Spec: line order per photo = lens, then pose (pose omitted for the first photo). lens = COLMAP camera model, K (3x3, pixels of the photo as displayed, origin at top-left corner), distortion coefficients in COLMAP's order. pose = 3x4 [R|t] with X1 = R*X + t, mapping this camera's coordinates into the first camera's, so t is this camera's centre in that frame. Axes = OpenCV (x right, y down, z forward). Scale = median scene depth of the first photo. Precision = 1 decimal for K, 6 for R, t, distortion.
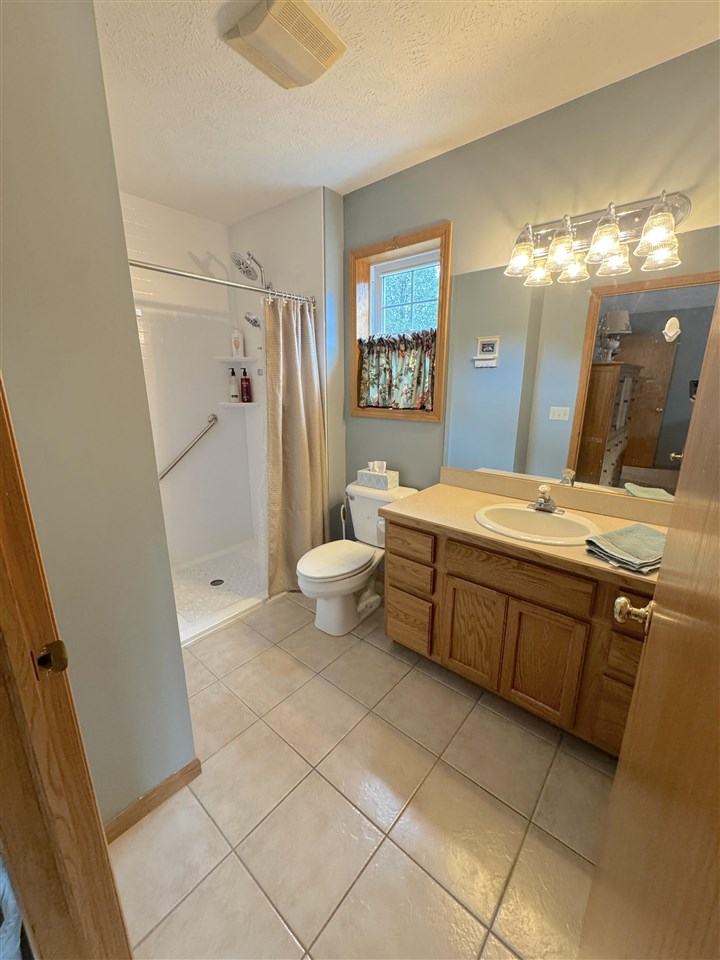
lens RADIAL K [[383.9, 0, 364.0], [0, 383.9, 480.9], [0, 0, 1]] dist [-0.003409, 0.000827]
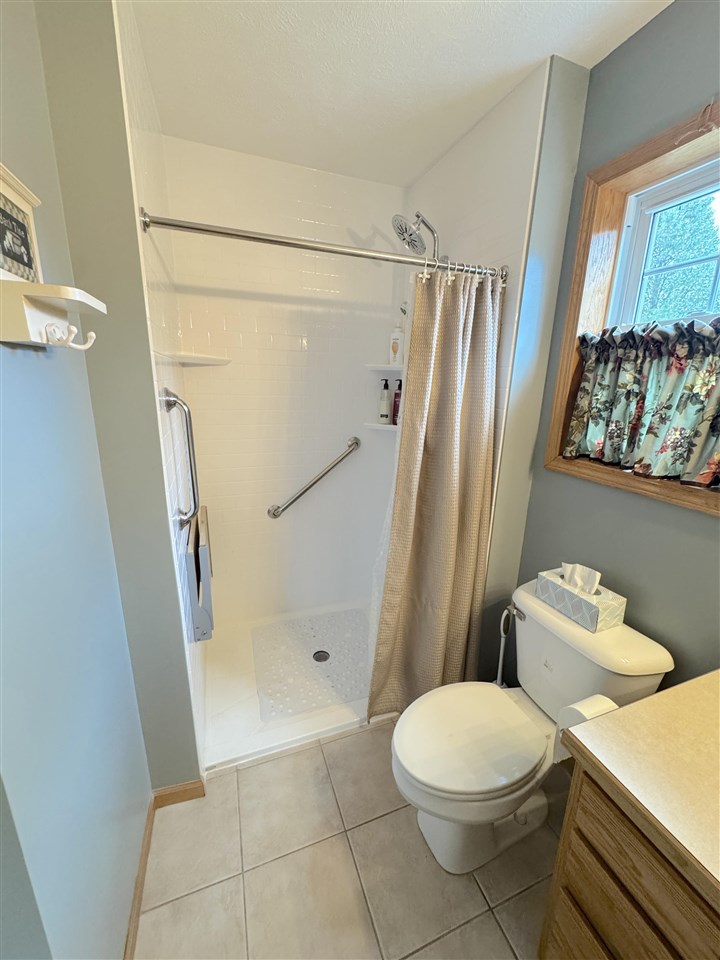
lens RADIAL K [[383.9, 0, 362.2], [0, 383.9, 478.9], [0, 0, 1]] dist [-0.003409, 0.000827]
pose [[0.870039, 0.144462, -0.471342, 0.002473], [-0.146454, 0.988677, 0.032684, -0.142675], [0.470727, 0.040594, 0.881345, 0.386720]]
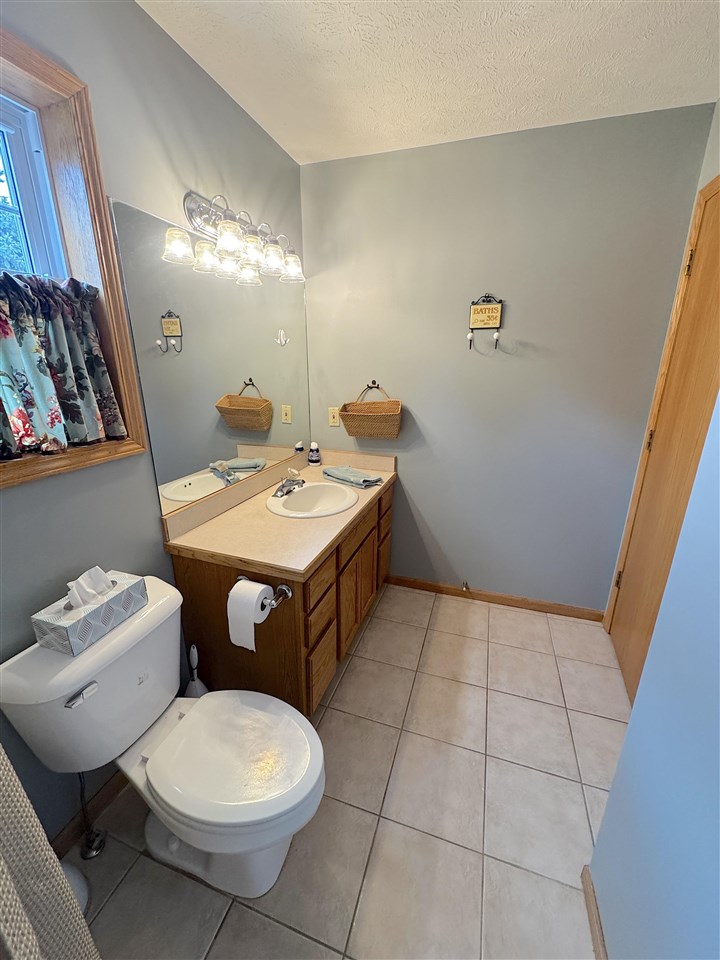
lens RADIAL K [[383.9, 0, 362.6], [0, 383.9, 482.2], [0, 0, 1]] dist [-0.003409, 0.000827]
pose [[-0.371953, -0.285962, 0.883106, -0.429524], [0.229617, 0.893454, 0.386025, -0.238843], [-0.899404, 0.346360, -0.266662, 0.790927]]
